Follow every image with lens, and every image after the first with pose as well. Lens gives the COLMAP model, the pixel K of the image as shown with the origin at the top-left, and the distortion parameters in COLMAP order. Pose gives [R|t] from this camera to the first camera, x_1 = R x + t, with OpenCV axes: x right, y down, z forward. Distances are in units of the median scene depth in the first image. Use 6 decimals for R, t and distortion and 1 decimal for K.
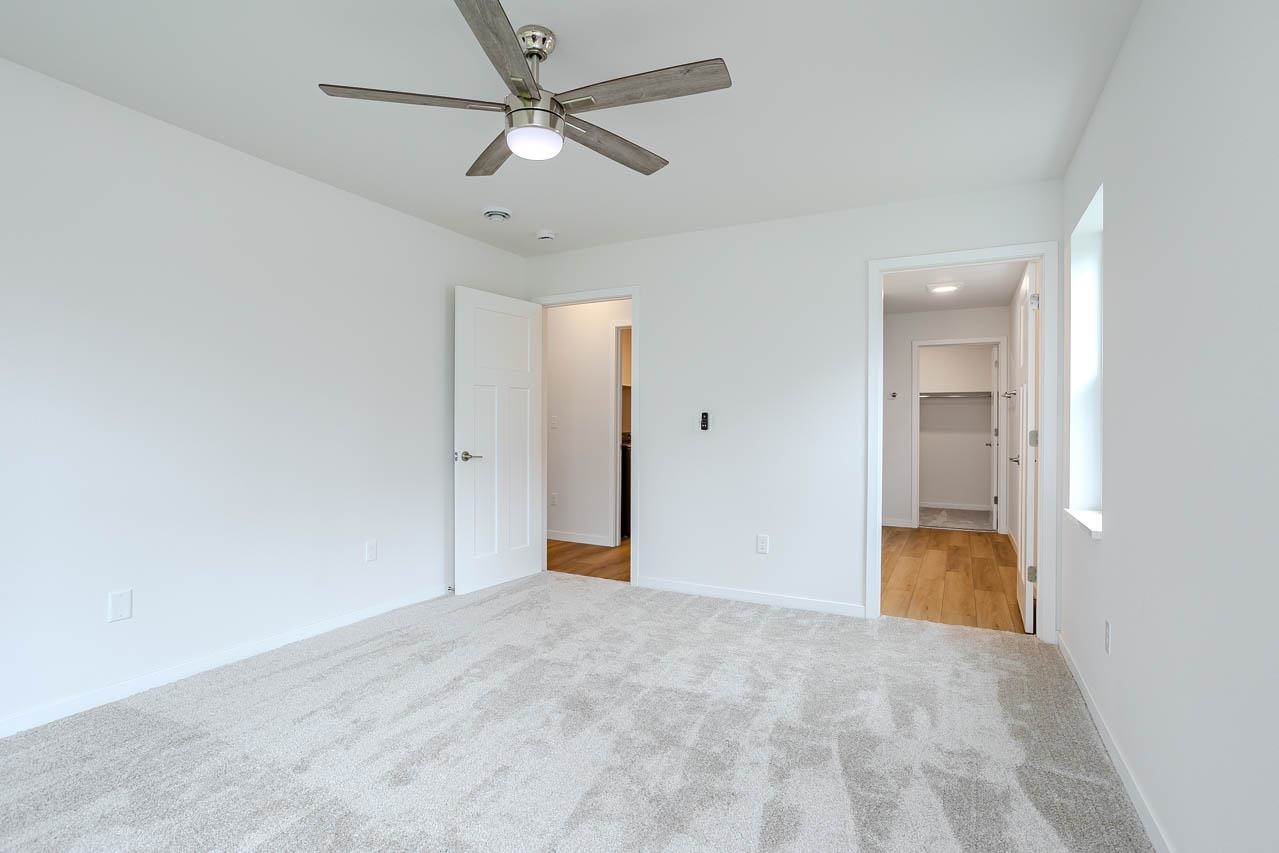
lens RADIAL K [[611.0, 0, 638.5], [0, 611.0, 425.1], [0, 0, 1]] dist [-0.031989, 0.013478]
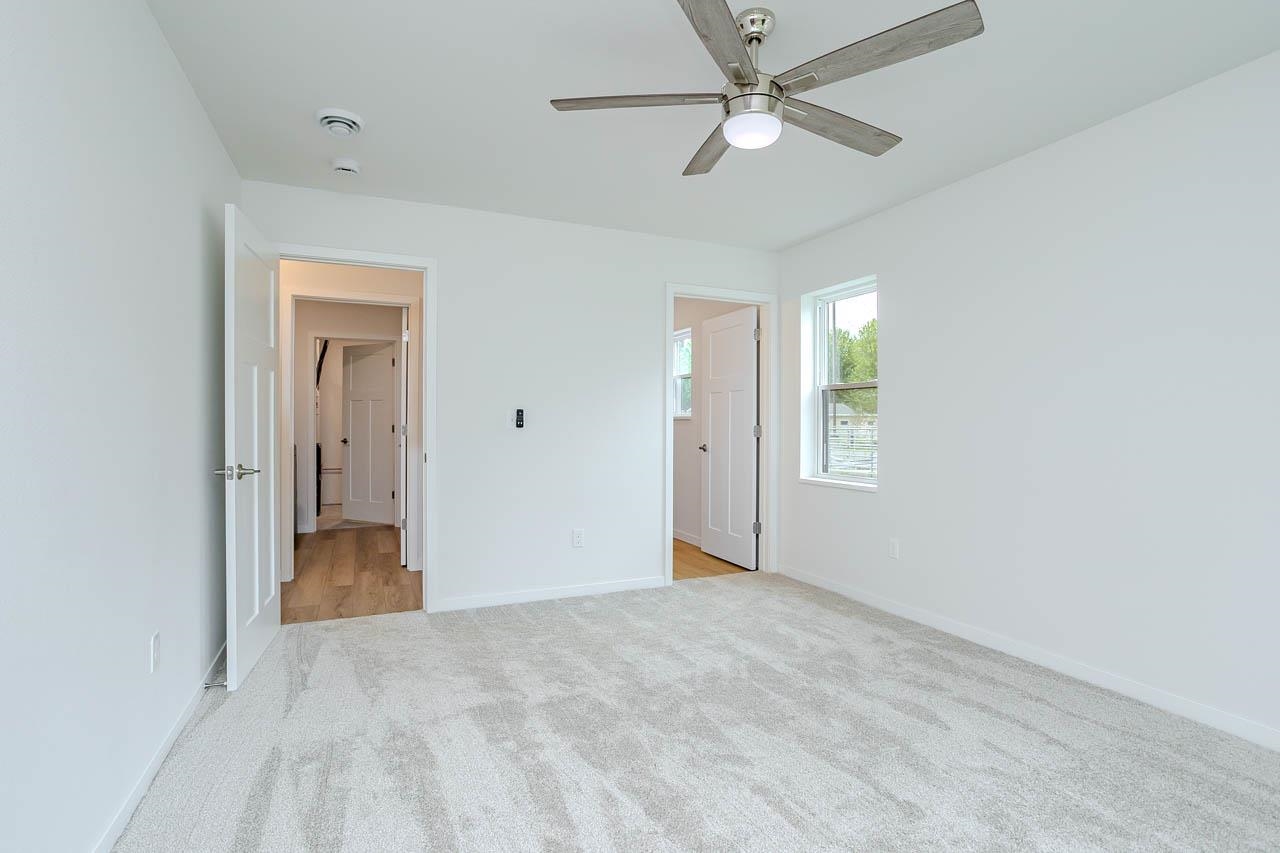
lens RADIAL K [[611.5, 0, 636.7], [0, 611.5, 429.6], [0, 0, 1]] dist [-0.031989, 0.013478]
pose [[0.610838, -0.009011, 0.791704, -0.712838], [-0.003762, 0.999891, 0.014283, -0.005003], [-0.791746, -0.011703, 0.610738, 0.376800]]
